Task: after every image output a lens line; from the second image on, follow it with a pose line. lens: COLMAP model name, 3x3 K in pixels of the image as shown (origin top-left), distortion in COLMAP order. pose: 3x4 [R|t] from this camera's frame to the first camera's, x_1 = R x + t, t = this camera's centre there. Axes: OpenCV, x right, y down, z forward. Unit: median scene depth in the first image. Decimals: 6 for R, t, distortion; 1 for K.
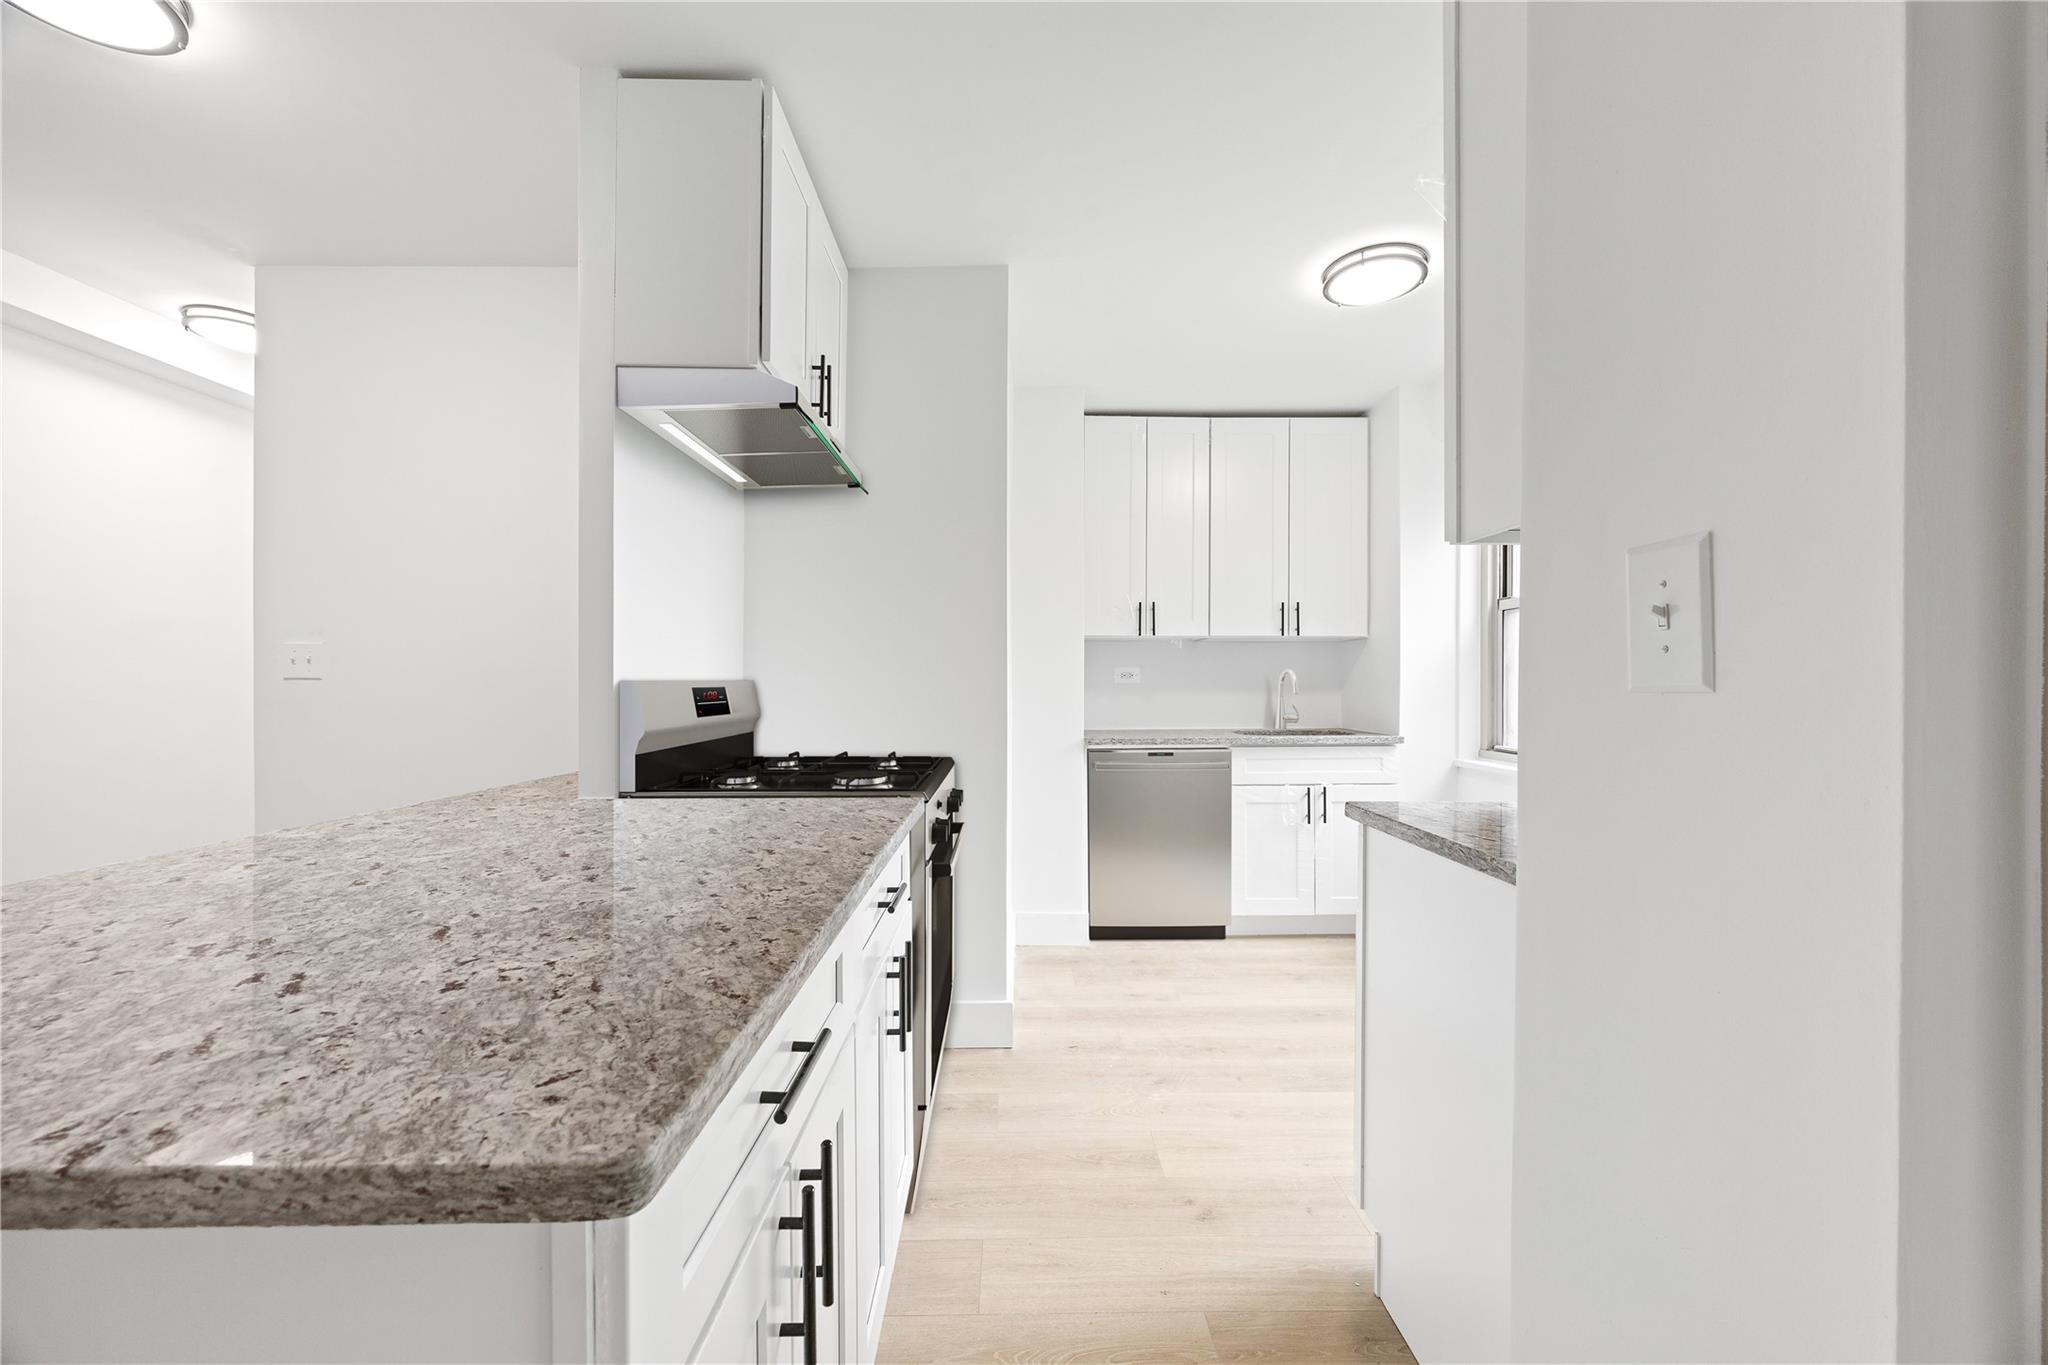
lens RADIAL K [[805.4, 0, 1024.0], [0, 805.4, 682.5], [0, 0, 1]] dist [0.018057, 0.000008]
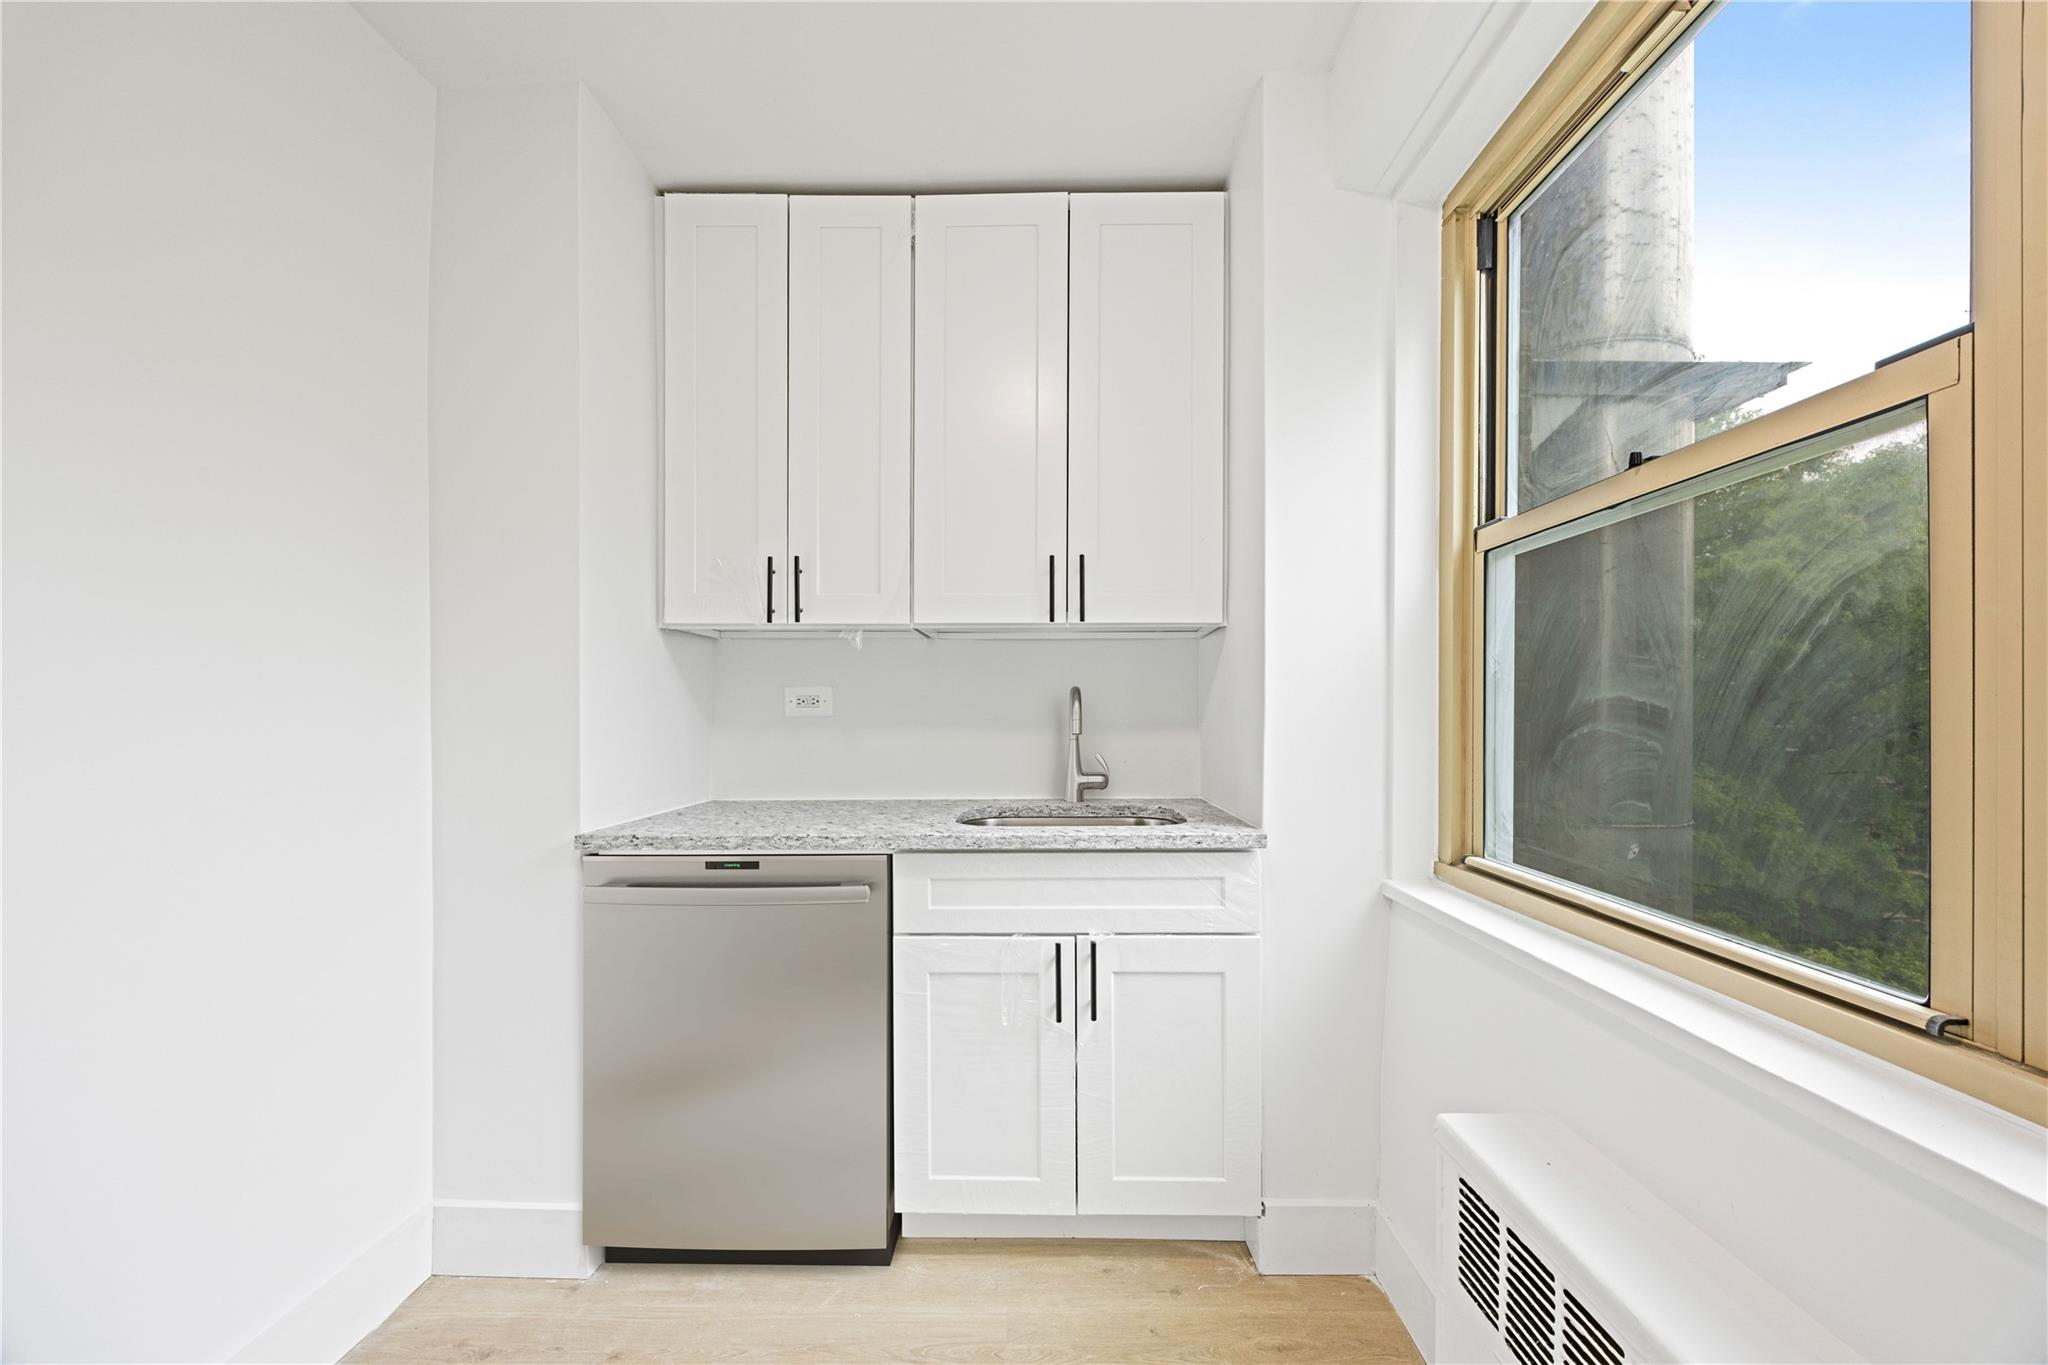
lens RADIAL K [[819.3, 0, 1020.3], [0, 819.3, 723.8], [0, 0, 1]] dist [-0.000768, -0.000035]
pose [[0.998970, 0.001238, -0.045368, 0.344361], [-0.000619, 0.999906, 0.013669, -0.001652], [0.045381, -0.013627, 0.998877, 0.521201]]
